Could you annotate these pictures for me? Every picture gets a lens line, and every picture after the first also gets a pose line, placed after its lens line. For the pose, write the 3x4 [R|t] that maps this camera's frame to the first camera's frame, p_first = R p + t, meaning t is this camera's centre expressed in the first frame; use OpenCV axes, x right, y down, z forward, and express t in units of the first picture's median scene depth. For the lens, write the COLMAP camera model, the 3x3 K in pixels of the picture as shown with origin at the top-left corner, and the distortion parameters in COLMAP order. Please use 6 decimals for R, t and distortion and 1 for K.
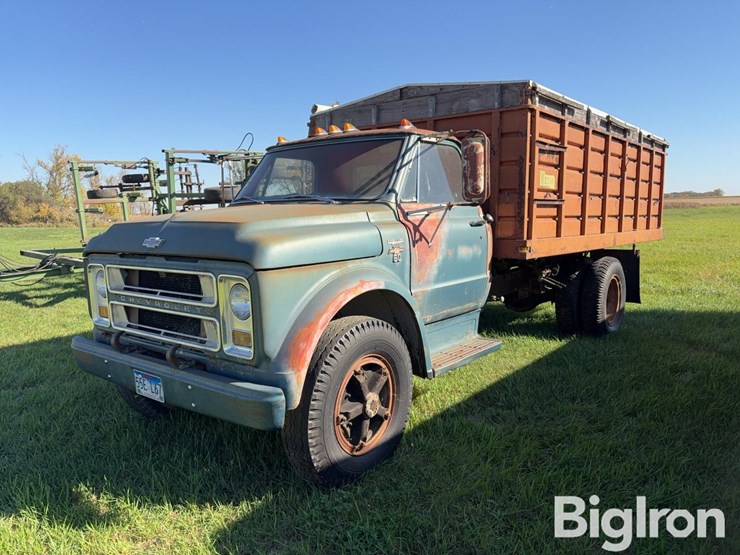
lens RADIAL K [[560.9, 0, 370.0], [0, 560.9, 277.5], [0, 0, 1]] dist [0.058637, -0.077243]
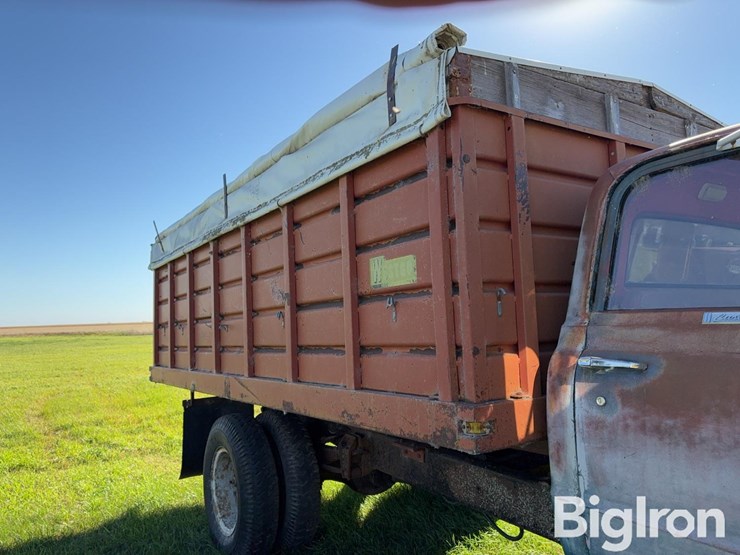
lens RADIAL K [[559.1, 0, 369.2], [0, 559.1, 281.9], [0, 0, 1]] dist [0.058500, -0.066439]
pose [[0.302319, 0.072931, 0.950413, -0.695002], [0.143439, 0.982234, -0.121000, -0.188931], [-0.942353, 0.172906, 0.286487, 1.574289]]
